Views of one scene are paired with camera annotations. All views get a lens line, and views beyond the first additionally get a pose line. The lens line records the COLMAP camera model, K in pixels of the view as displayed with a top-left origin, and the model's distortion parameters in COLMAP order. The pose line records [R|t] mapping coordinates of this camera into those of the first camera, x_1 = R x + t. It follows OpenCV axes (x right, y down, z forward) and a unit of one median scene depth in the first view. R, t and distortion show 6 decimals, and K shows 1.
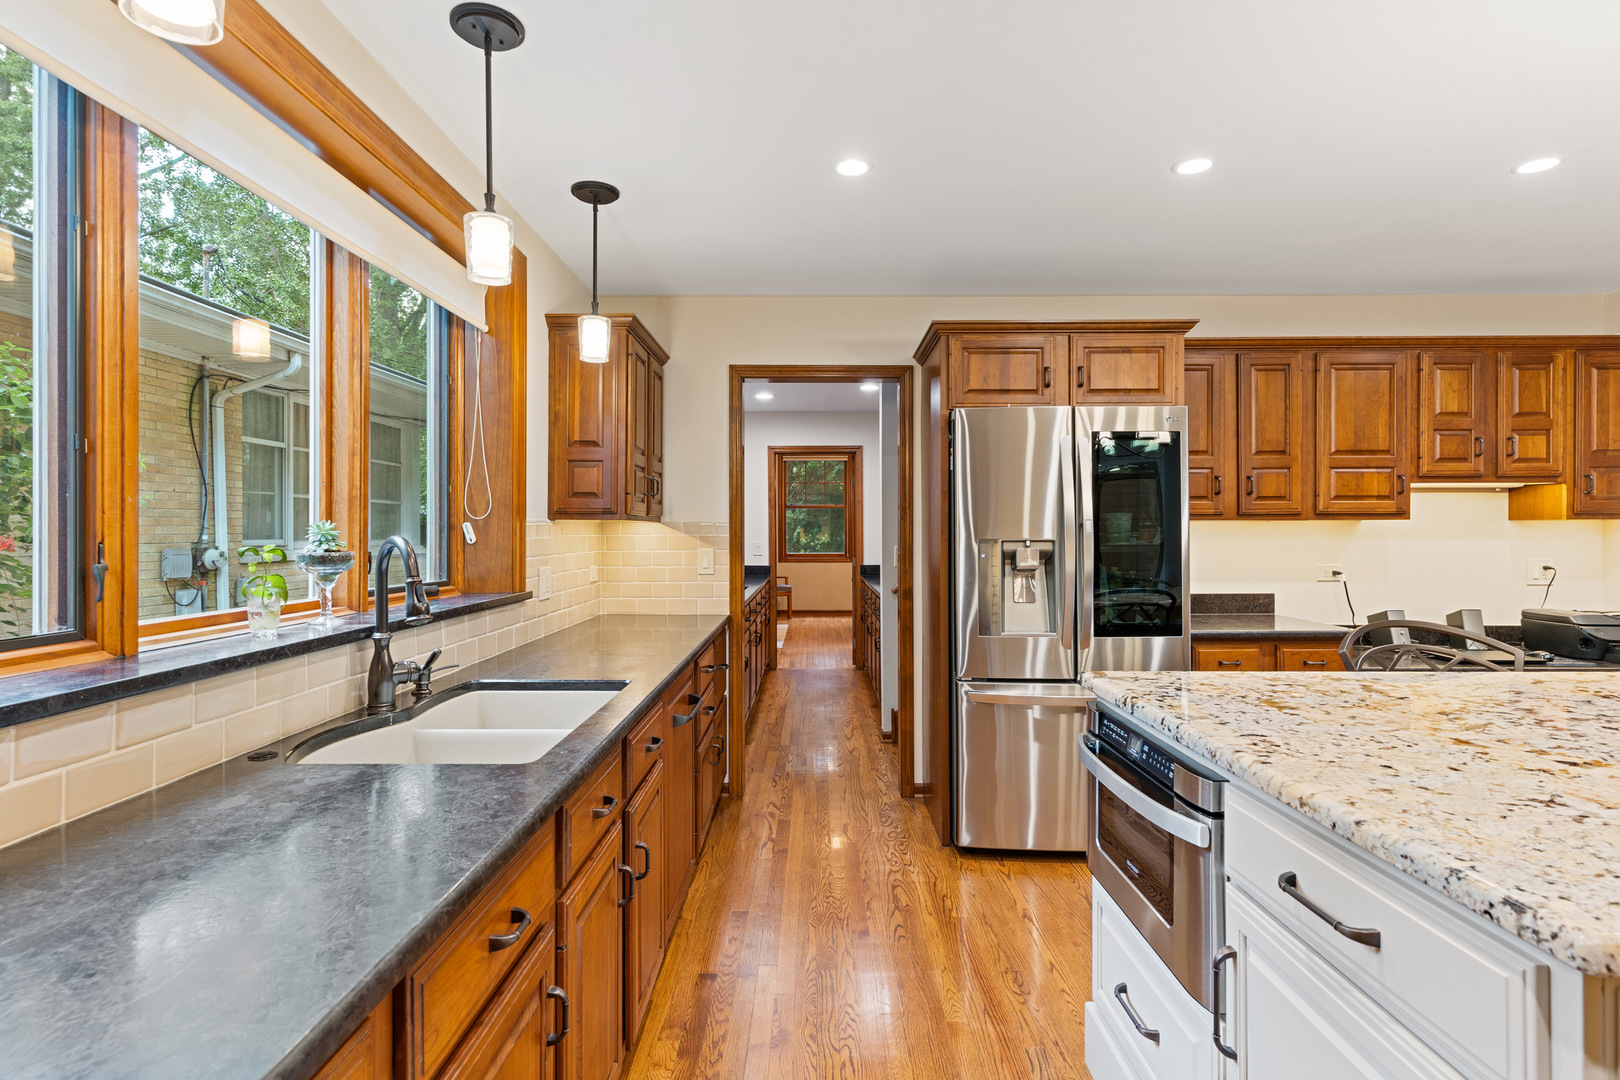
lens RADIAL K [[791.2, 0, 805.6], [0, 791.2, 537.2], [0, 0, 1]] dist [0.001255, -0.000651]
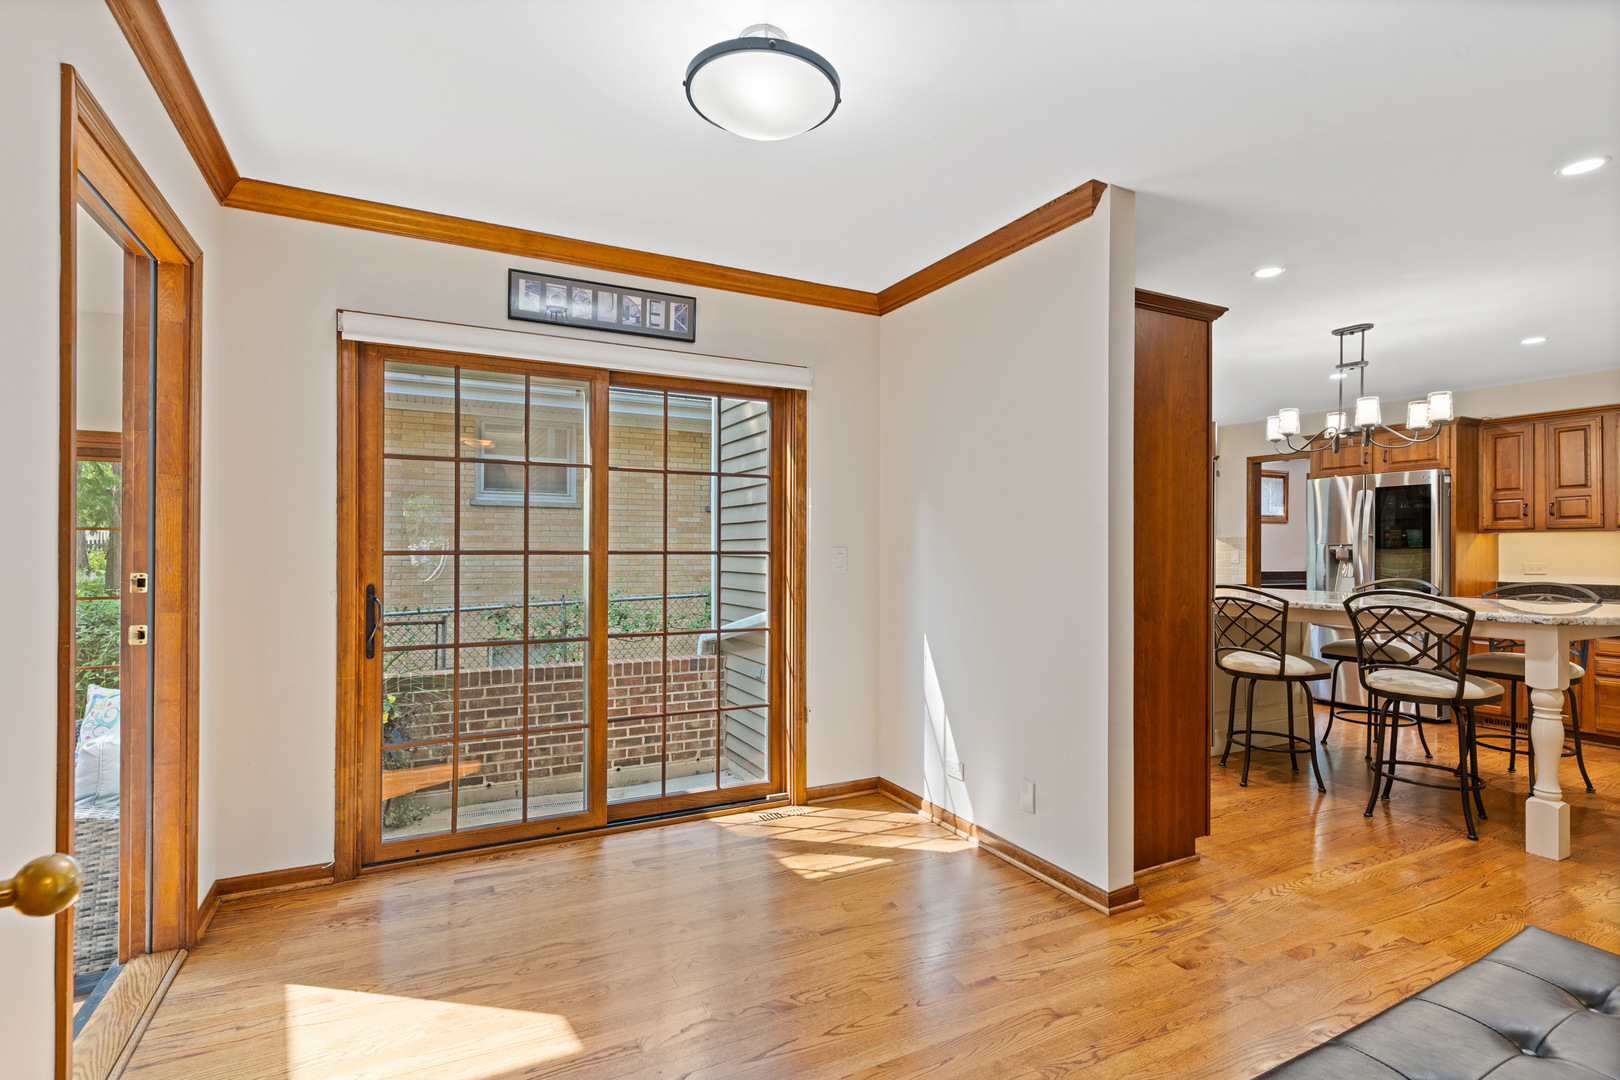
lens RADIAL K [[791.2, 0, 810.4], [0, 791.2, 541.6], [0, 0, 1]] dist [0.001255, -0.000651]
pose [[0.474125, -0.005672, -0.880439, 1.210203], [-0.005116, 0.999945, -0.009197, 0.017407], [0.880443, 0.008865, 0.474070, -0.953185]]
